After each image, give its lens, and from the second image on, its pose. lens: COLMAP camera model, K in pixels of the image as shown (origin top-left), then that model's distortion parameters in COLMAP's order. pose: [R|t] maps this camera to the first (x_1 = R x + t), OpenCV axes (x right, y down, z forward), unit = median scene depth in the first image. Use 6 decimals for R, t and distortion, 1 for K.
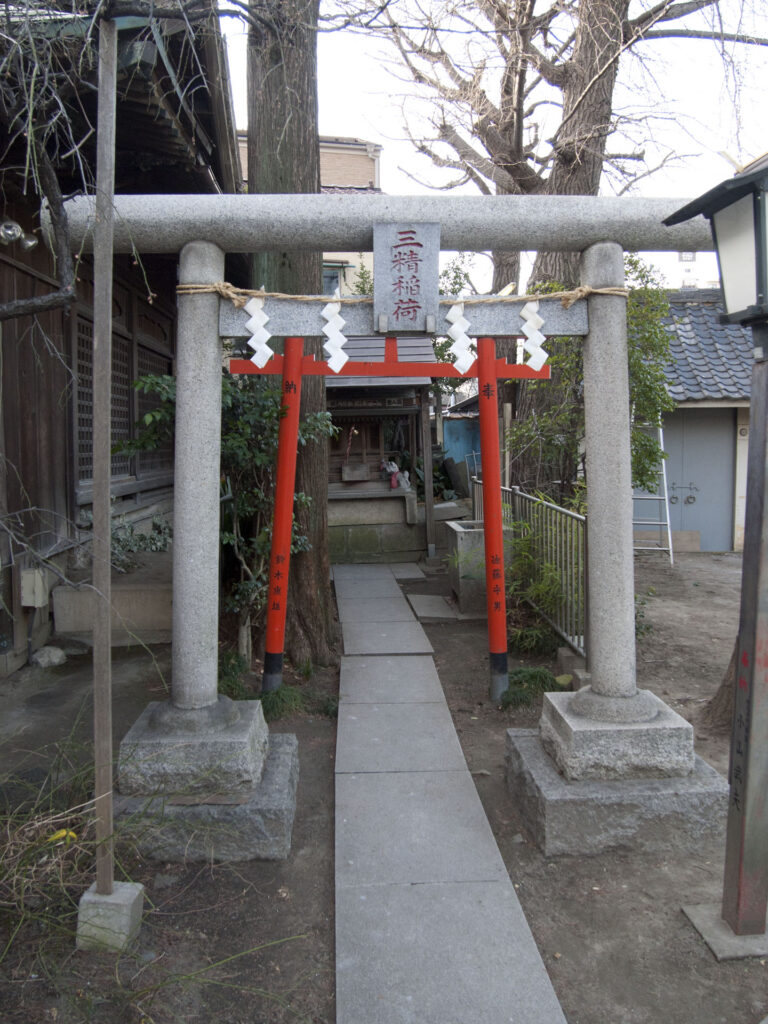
lens RADIAL K [[825.6, 0, 381.7], [0, 825.6, 509.6], [0, 0, 1]] dist [-0.069673, 0.030204]
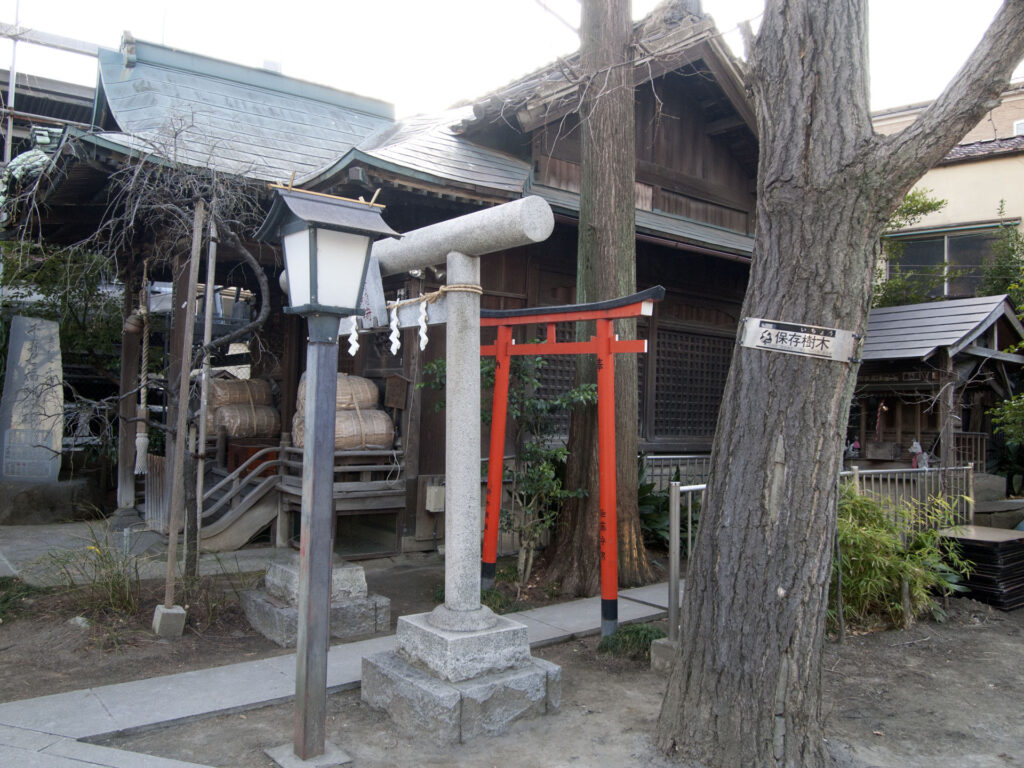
lens RADIAL K [[825.6, 0, 508.8], [0, 825.6, 382.7], [0, 0, 1]] dist [-0.069673, 0.030204]
pose [[0.572650, -0.002509, -0.819796, 0.722424], [-0.102213, 0.991974, -0.074435, -0.014263], [0.813403, 0.126419, 0.567797, 0.172198]]
